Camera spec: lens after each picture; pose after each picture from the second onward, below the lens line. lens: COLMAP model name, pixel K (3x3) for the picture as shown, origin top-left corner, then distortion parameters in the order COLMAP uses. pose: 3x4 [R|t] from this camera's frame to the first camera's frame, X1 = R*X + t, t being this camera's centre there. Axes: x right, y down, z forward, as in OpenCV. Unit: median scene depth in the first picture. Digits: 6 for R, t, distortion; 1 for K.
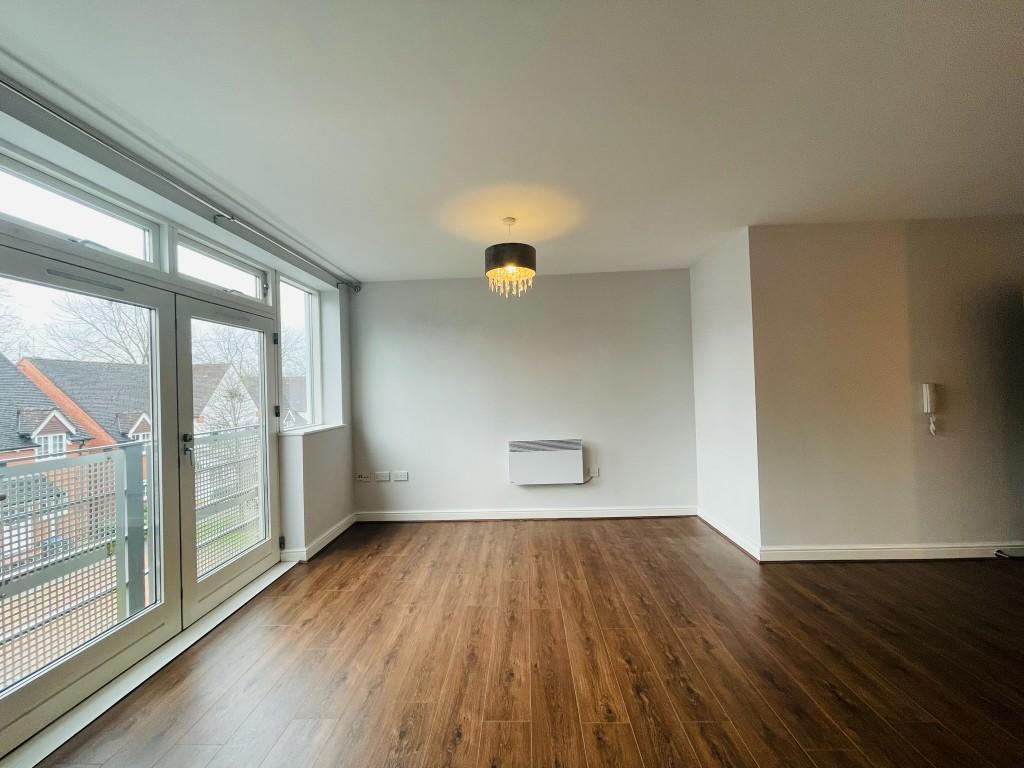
lens RADIAL K [[411.7, 0, 509.9], [0, 411.7, 384.0], [0, 0, 1]] dist [-0.003416, -0.000367]
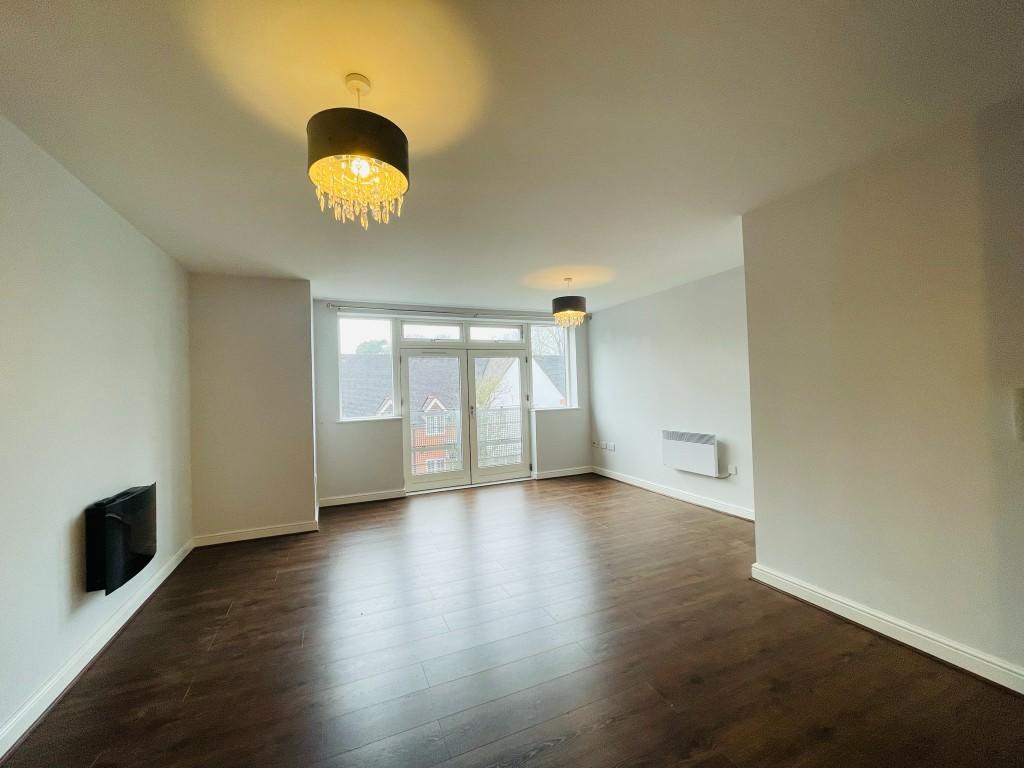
lens RADIAL K [[411.7, 0, 509.9], [0, 411.7, 384.0], [0, 0, 1]] dist [-0.003416, -0.000367]
pose [[0.434474, 0.006437, -0.900661, 1.105777], [0.027243, 0.999423, 0.020285, -0.038589], [0.900272, -0.033350, 0.434048, 0.103702]]
